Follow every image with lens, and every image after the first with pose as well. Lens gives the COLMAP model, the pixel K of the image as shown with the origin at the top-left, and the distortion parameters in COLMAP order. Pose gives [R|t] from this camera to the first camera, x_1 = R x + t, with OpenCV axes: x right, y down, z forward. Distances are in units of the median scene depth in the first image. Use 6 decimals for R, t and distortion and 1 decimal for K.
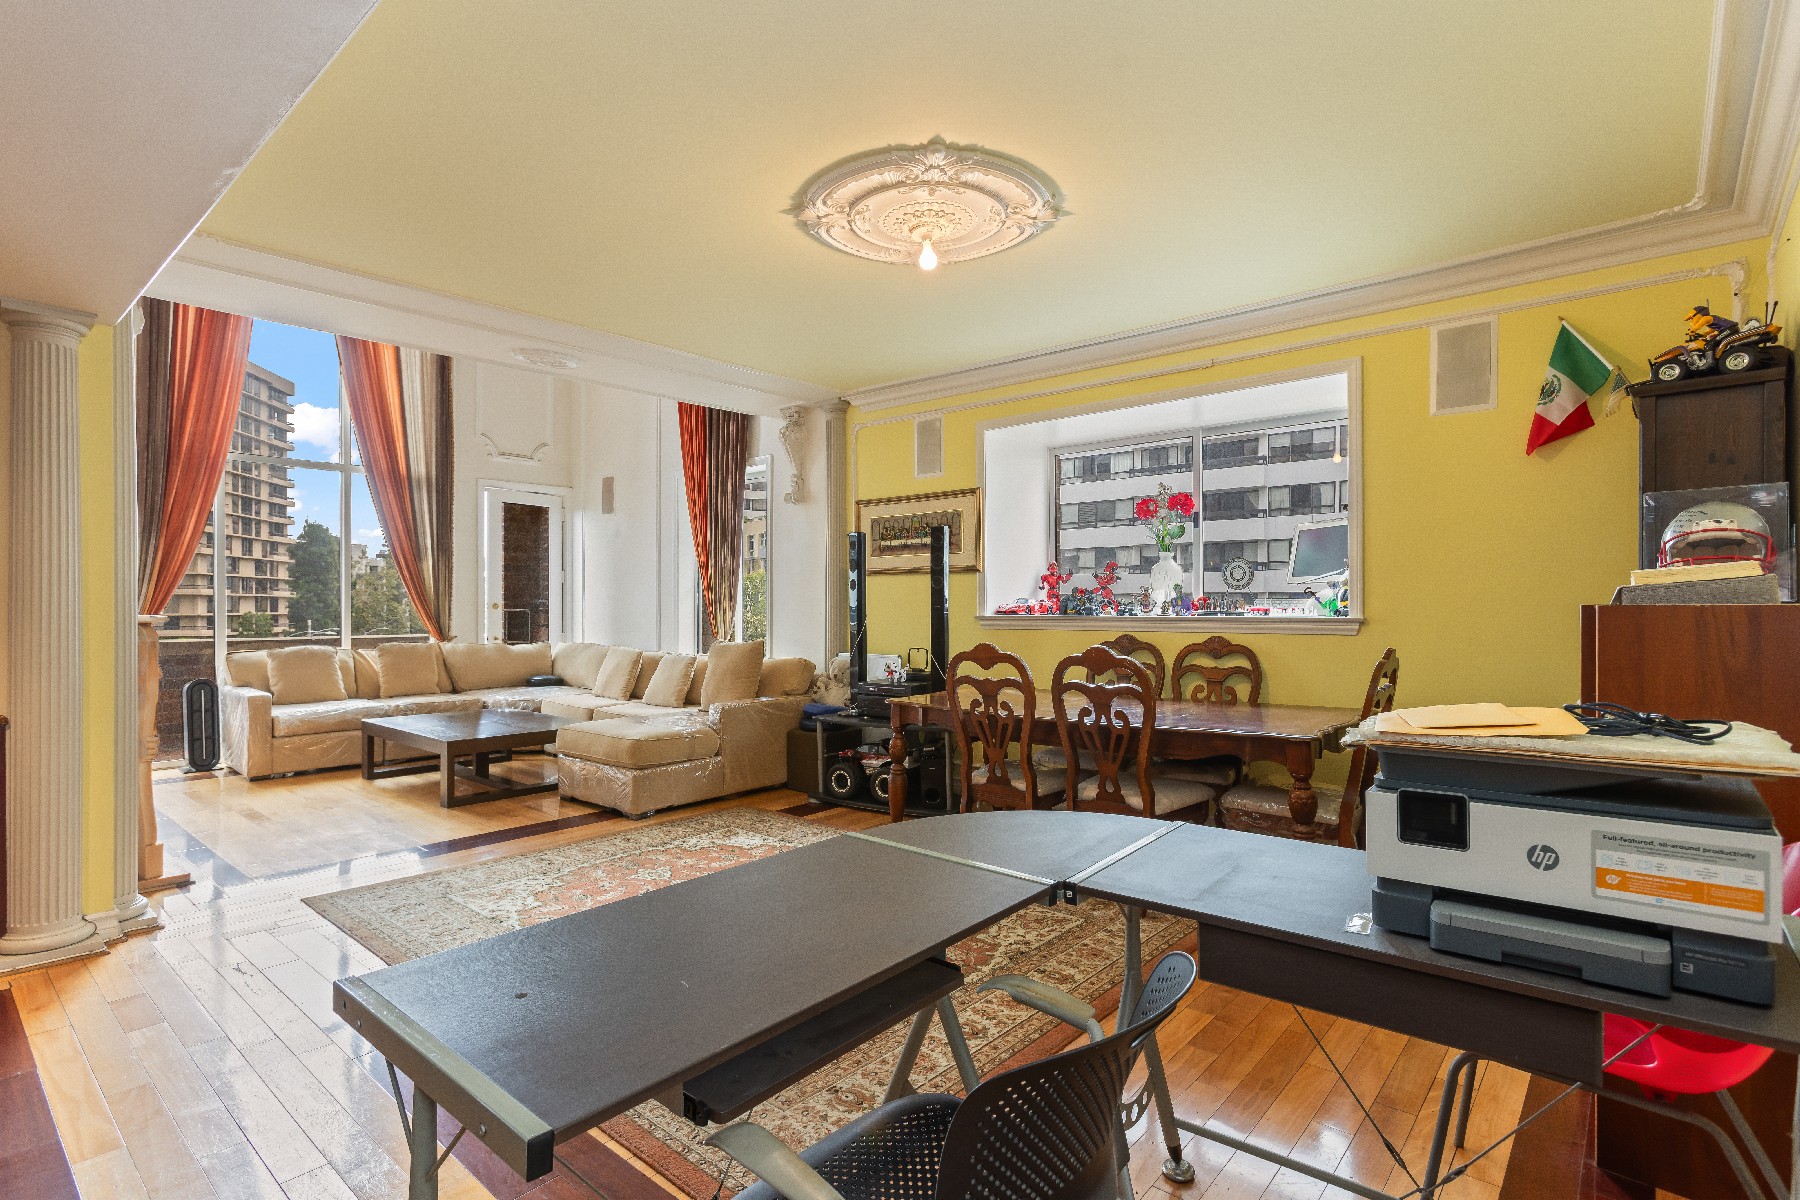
lens RADIAL K [[879.1, 0, 895.2], [0, 879.1, 612.7], [0, 0, 1]] dist [0.004425, 0.001153]
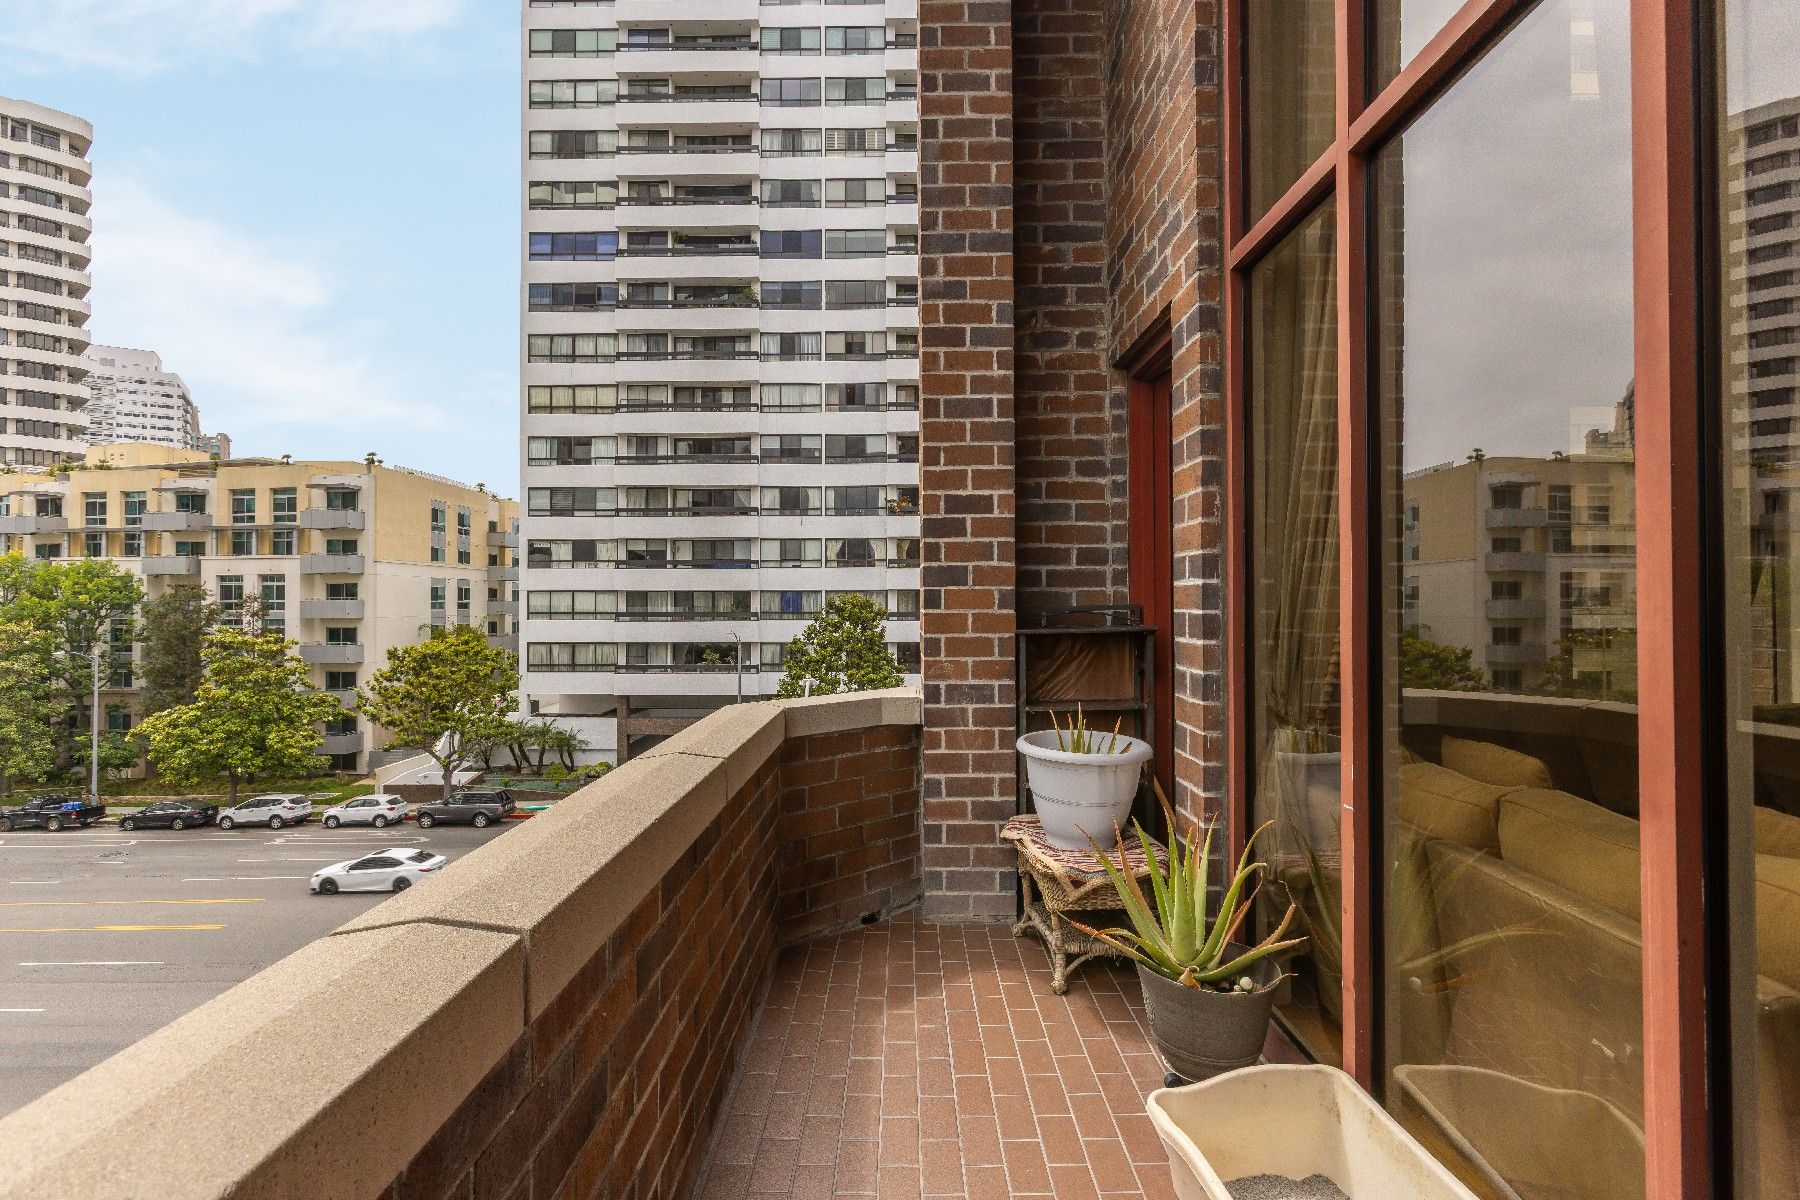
lens RADIAL K [[886.4, 0, 899.5], [0, 886.4, 591.6], [0, 0, 1]] dist [-0.005101, 0.006317]
pose [[0.763031, 0.004779, 0.646344, -0.913420], [0.008176, 0.999821, -0.017043, -0.018311], [-0.646310, 0.018289, 0.762856, 0.884134]]
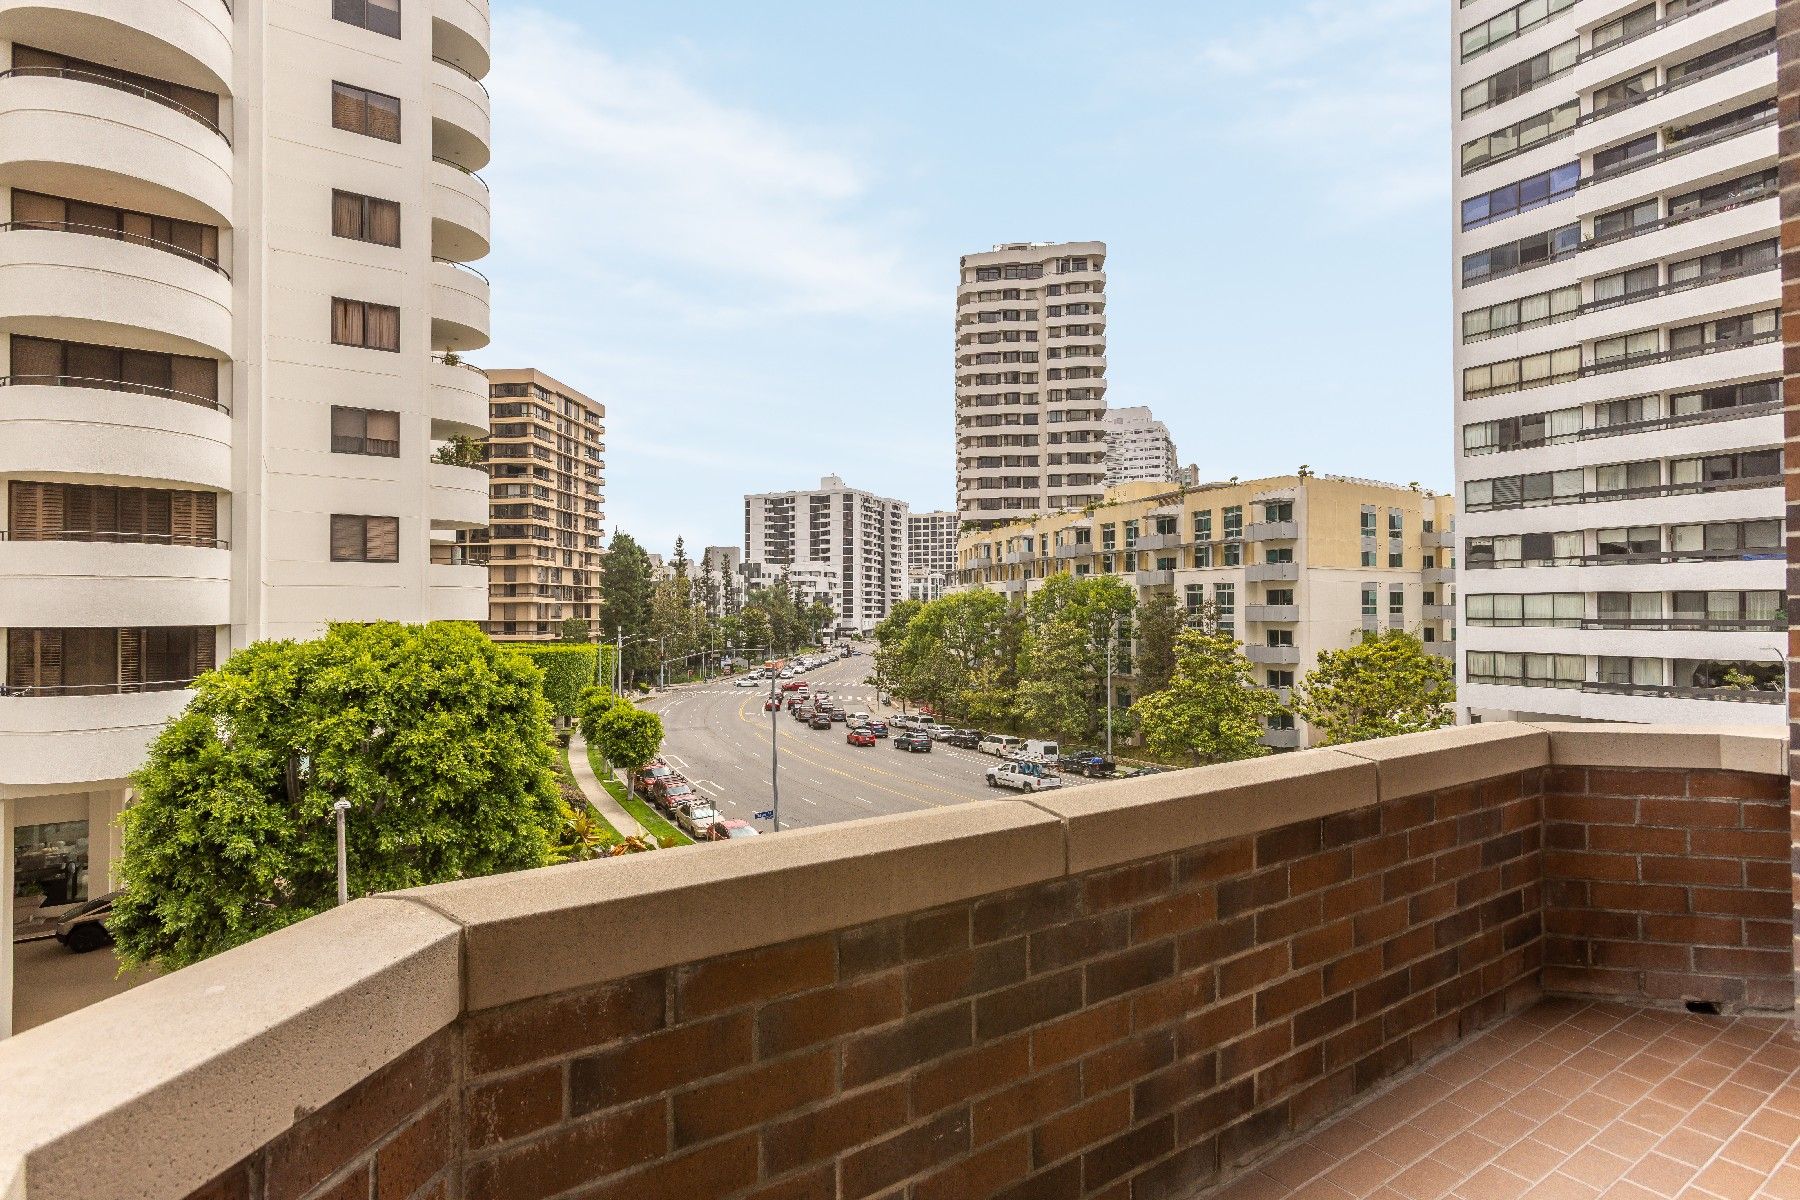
lens RADIAL K [[897.7, 0, 899.1], [0, 897.7, 598.2], [0, 0, 1]] dist [-0.003798, 0.011308]
pose [[0.963851, -0.008895, -0.266295, -0.837591], [0.003593, 0.999786, -0.020388, -0.021834], [0.266419, 0.018694, 0.963676, 0.773221]]
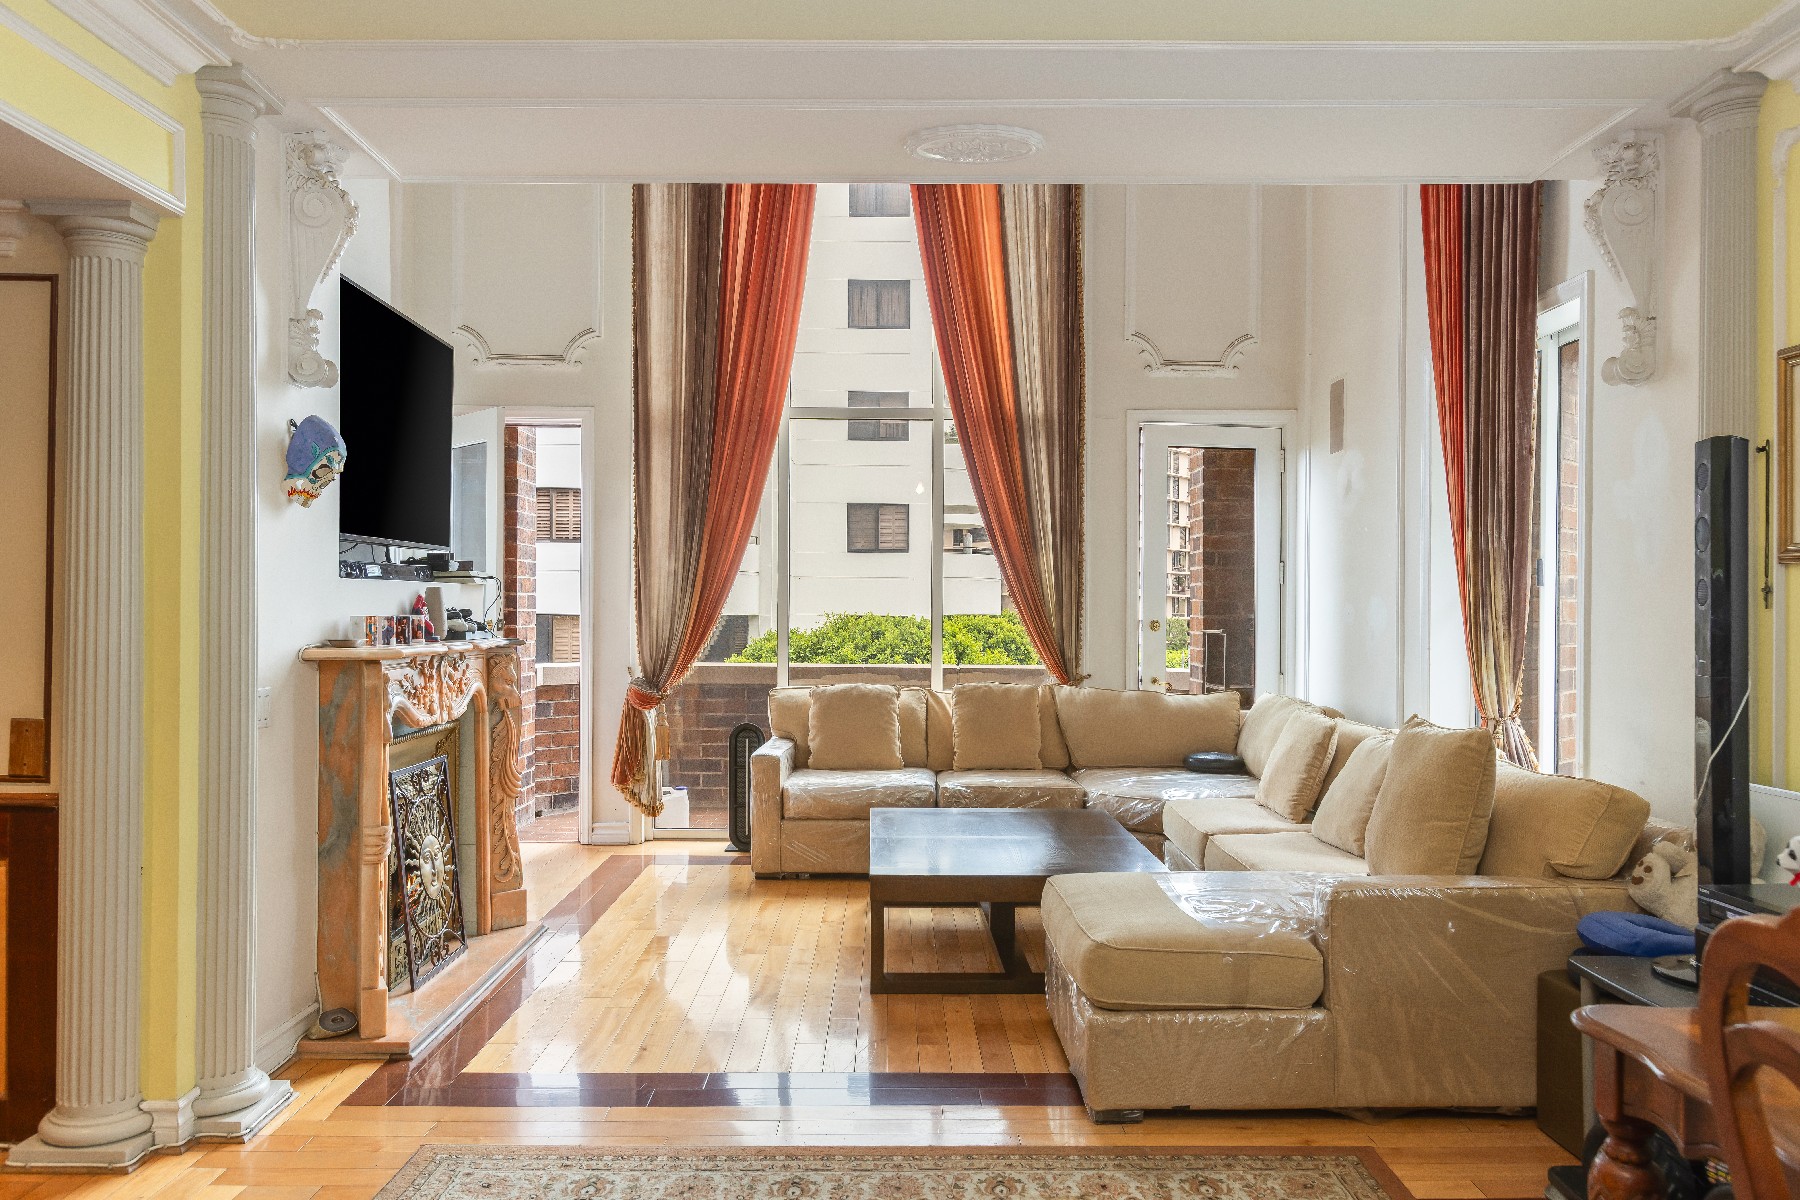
lens RADIAL K [[1310.0, 0, 904.2], [0, 1310.0, 608.2], [0, 0, 1]] dist [0.001708, 0.003753]
pose [[0.665664, 0.004029, -0.746241, 0.093461], [-0.010717, 0.999934, -0.004161, -0.014955], [0.746175, 0.010767, 0.665663, 0.334853]]
